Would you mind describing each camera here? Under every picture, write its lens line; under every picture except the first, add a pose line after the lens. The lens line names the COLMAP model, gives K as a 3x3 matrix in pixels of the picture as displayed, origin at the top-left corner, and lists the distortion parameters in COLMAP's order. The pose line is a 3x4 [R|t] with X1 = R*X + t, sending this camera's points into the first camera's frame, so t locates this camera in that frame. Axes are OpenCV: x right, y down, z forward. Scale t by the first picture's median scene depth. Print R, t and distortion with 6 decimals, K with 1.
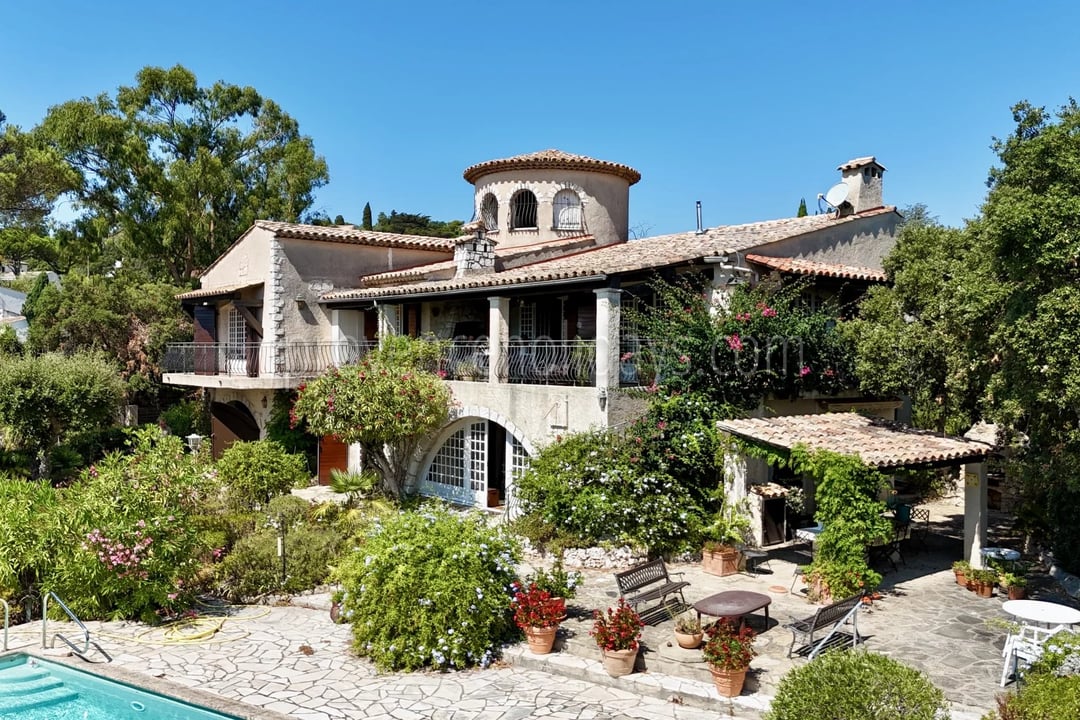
lens RADIAL K [[953.1, 0, 541.7], [0, 953.1, 359.4], [0, 0, 1]] dist [0.067197, -0.041028]
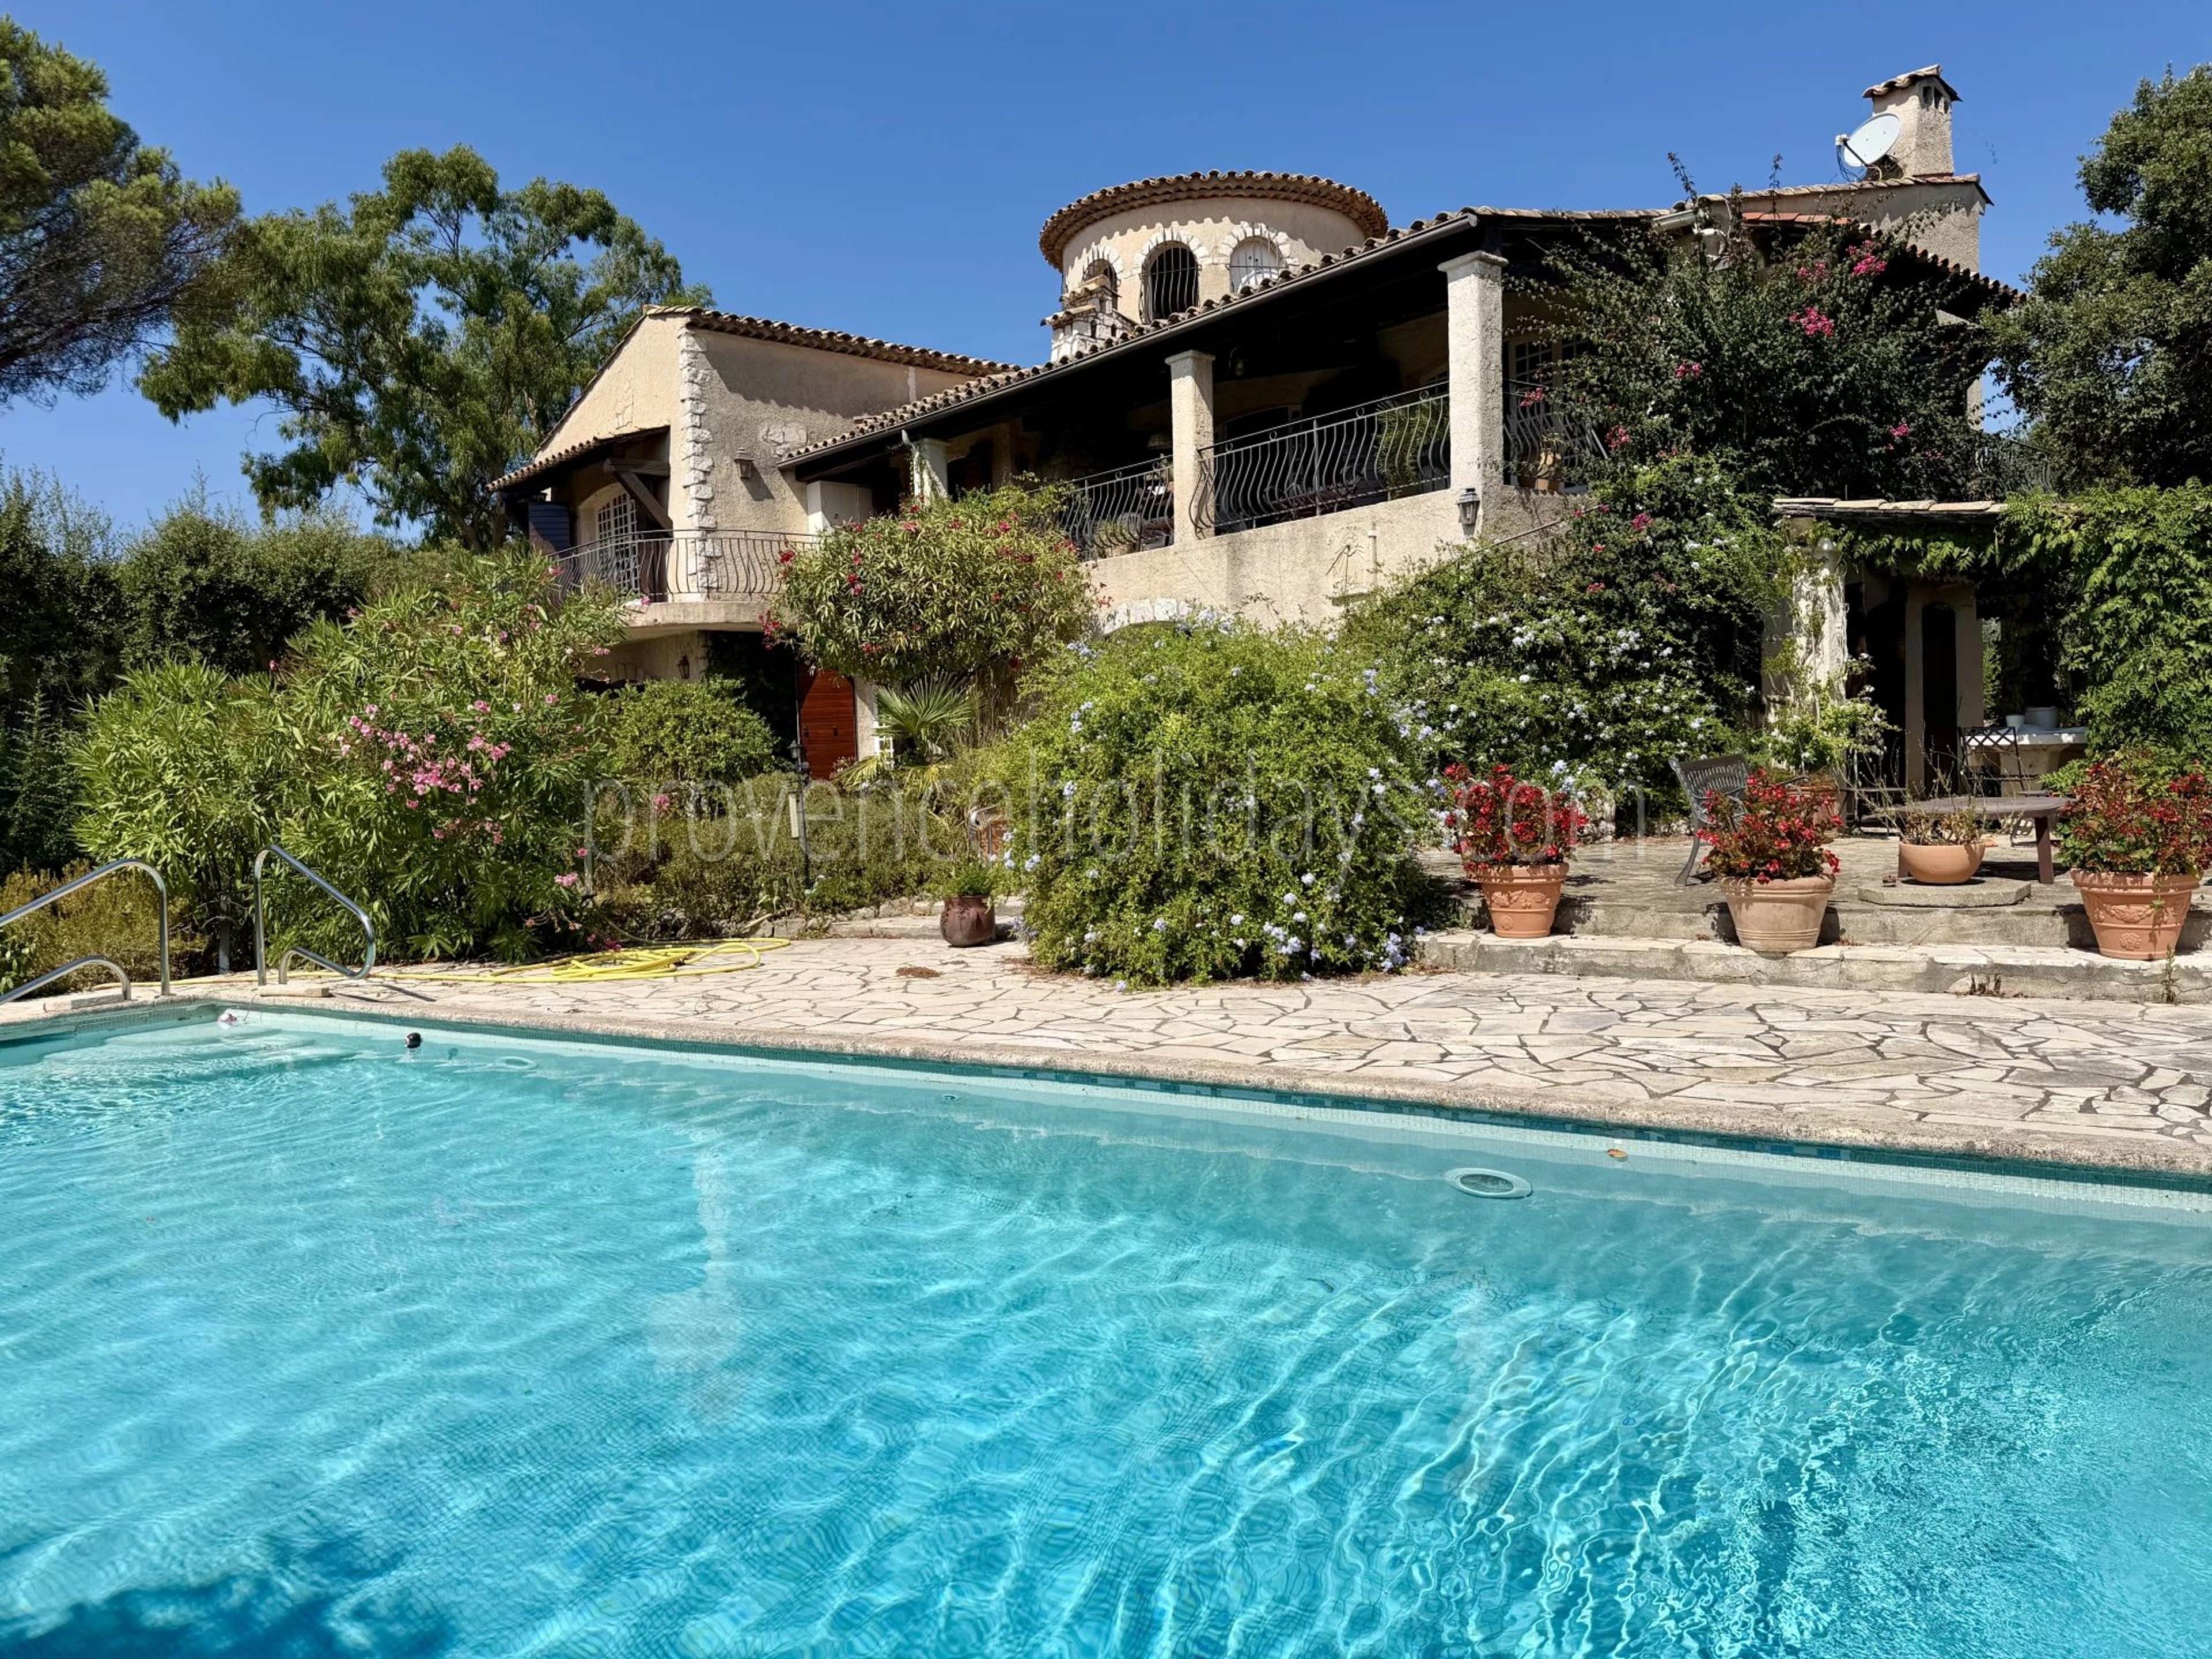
lens RADIAL K [[1578.3, 0, 1101.2], [0, 1578.3, 830.5], [0, 0, 1]] dist [0.043758, -0.047928]
pose [[0.999080, -0.040535, 0.013979, -0.116726], [0.040053, 0.998646, 0.033211, 0.150289], [-0.015306, -0.032620, 0.999351, 0.228838]]
